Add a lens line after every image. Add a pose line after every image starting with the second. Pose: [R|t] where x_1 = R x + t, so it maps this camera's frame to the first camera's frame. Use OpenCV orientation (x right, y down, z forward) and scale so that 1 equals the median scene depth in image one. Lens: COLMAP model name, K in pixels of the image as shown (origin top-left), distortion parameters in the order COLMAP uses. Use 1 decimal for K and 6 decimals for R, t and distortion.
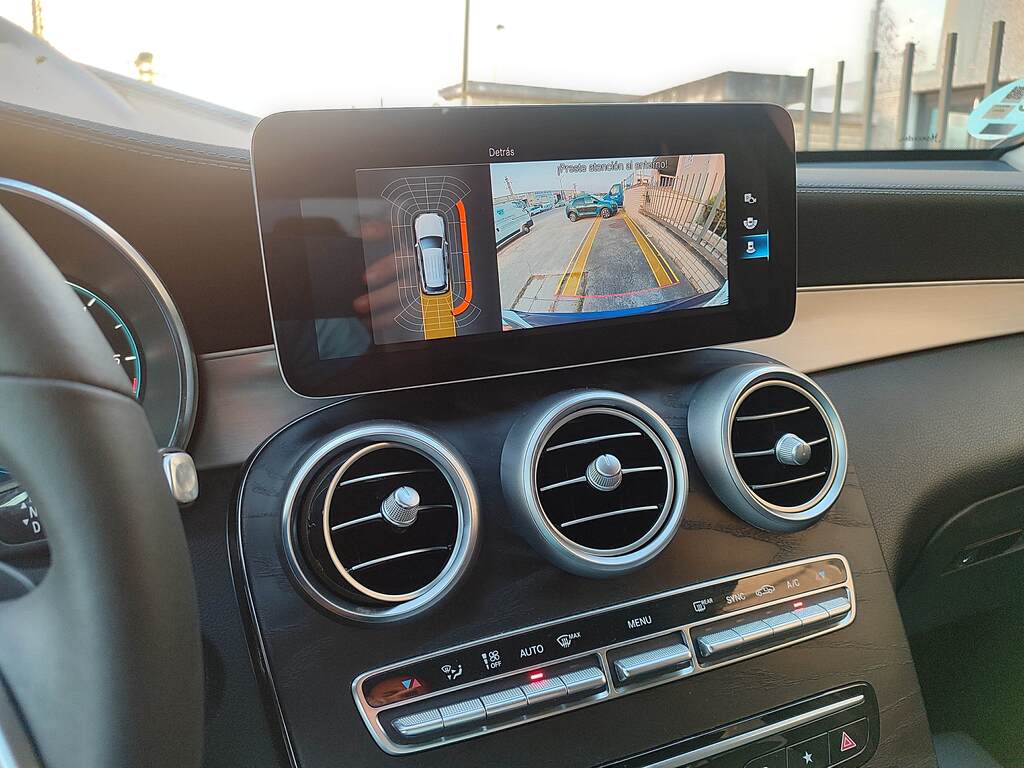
lens RADIAL K [[751.0, 0, 512.9], [0, 751.0, 382.3], [0, 0, 1]] dist [0.012329, -0.009701]
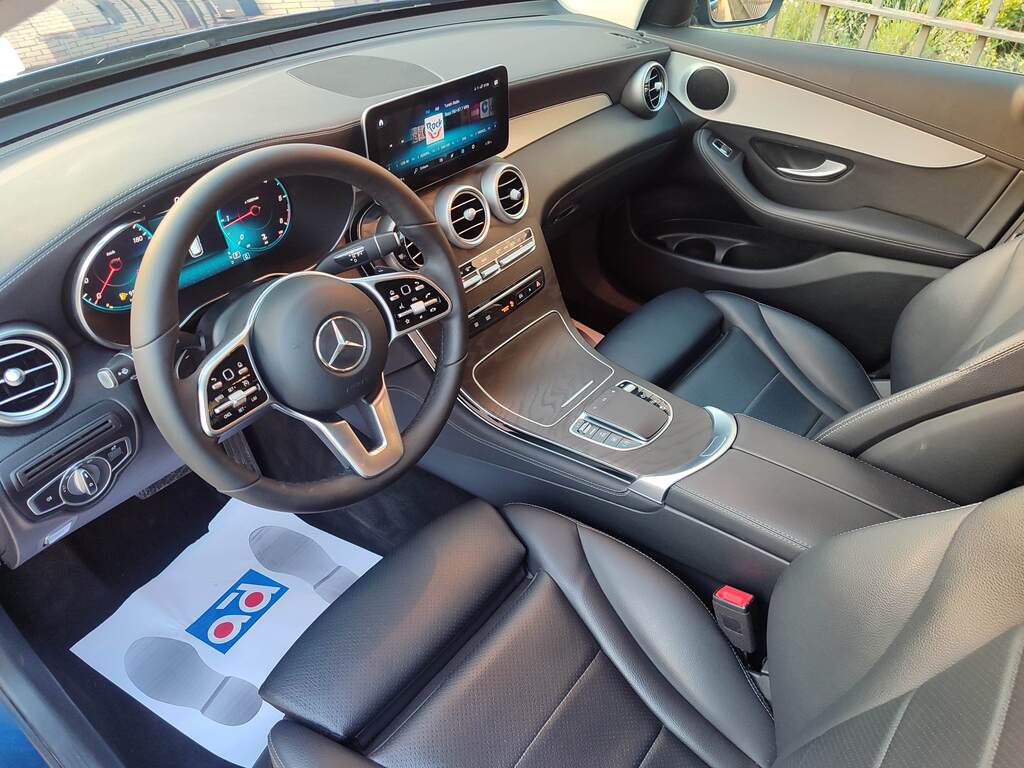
lens RADIAL K [[751.0, 0, 512.9], [0, 751.0, 389.0], [0, 0, 1]] dist [0.012329, -0.009701]
pose [[0.847442, -0.267022, 0.458848, -1.324247], [0.057448, 0.905351, 0.420760, -0.512594], [-0.527771, -0.330210, 0.782572, -1.722201]]
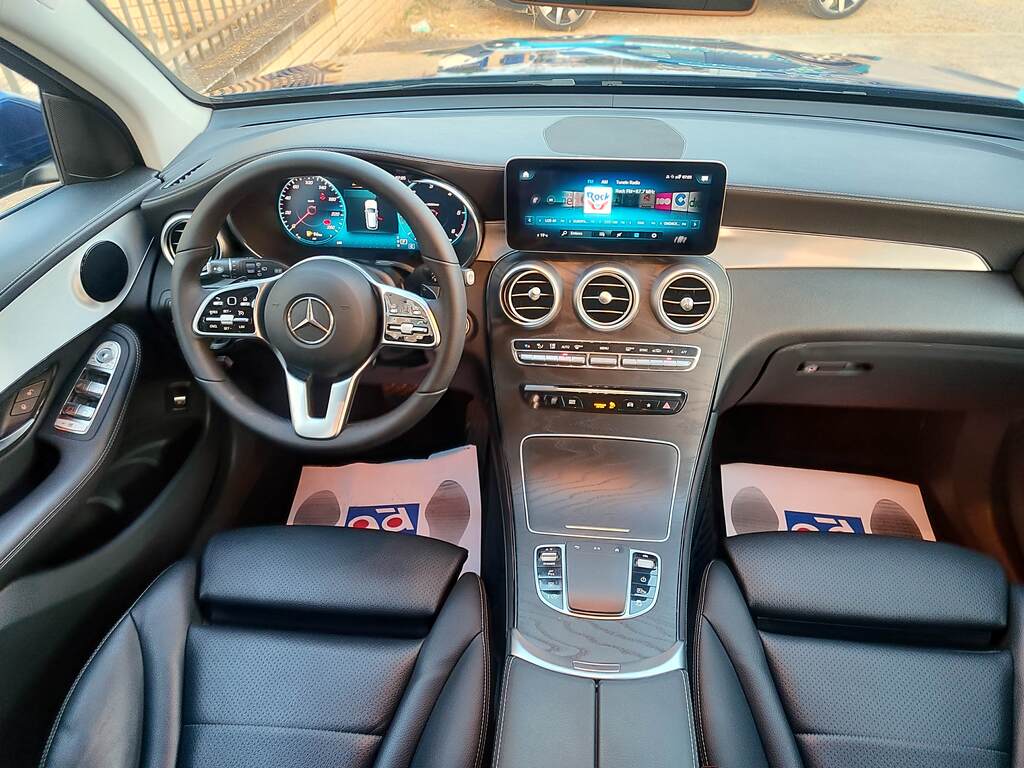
lens RADIAL K [[751.0, 0, 519.1], [0, 751.0, 390.9], [0, 0, 1]] dist [0.012329, -0.009701]
pose [[0.907282, 0.286007, -0.308284, 0.806827], [-0.141471, 0.897959, 0.416721, -0.702980], [0.396011, -0.334470, 0.855164, -1.690274]]
